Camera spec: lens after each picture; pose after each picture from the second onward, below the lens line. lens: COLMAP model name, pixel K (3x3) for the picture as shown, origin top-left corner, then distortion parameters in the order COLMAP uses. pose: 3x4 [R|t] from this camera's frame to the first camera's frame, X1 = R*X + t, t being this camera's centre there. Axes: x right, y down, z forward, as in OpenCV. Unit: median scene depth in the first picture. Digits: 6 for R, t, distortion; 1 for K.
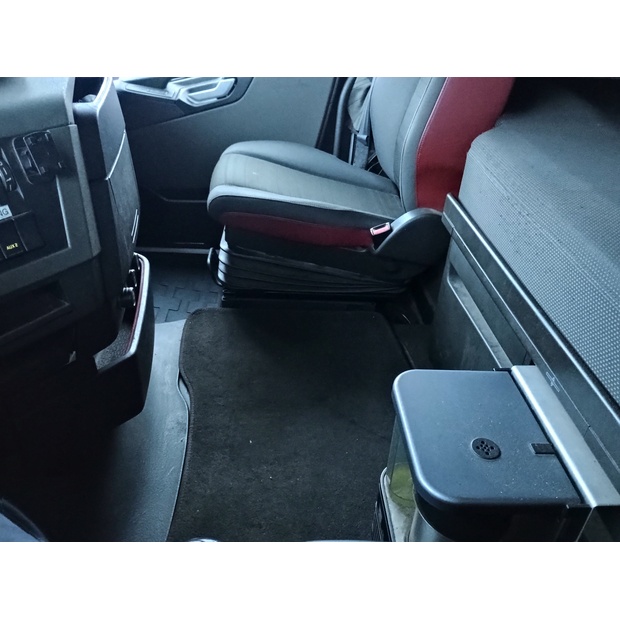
lens RADIAL K [[527.2, 0, 309.6], [0, 527.2, 326.0], [0, 0, 1]] dist [0.001146, -0.017885]
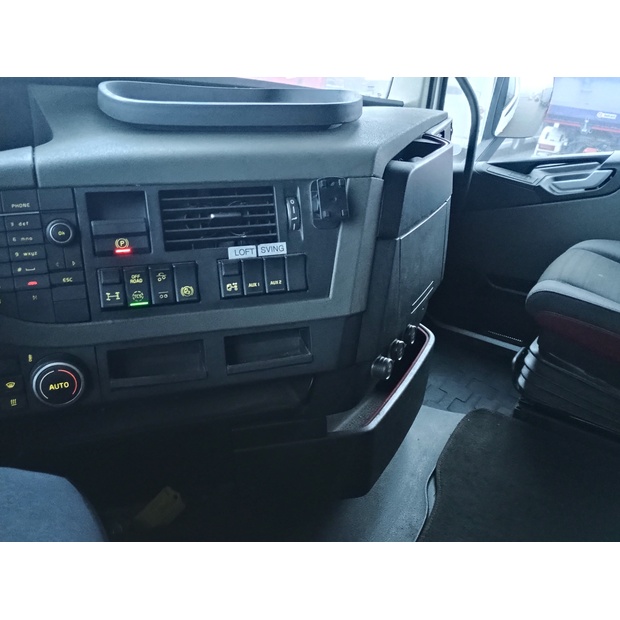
lens RADIAL K [[527.2, 0, 309.6], [0, 527.2, 326.0], [0, 0, 1]] dist [0.001146, -0.017885]
pose [[0.779272, 0.251057, -0.574199, 0.033796], [-0.339273, 0.939373, -0.049721, -0.020685], [0.526905, 0.233556, 0.817204, 0.108173]]
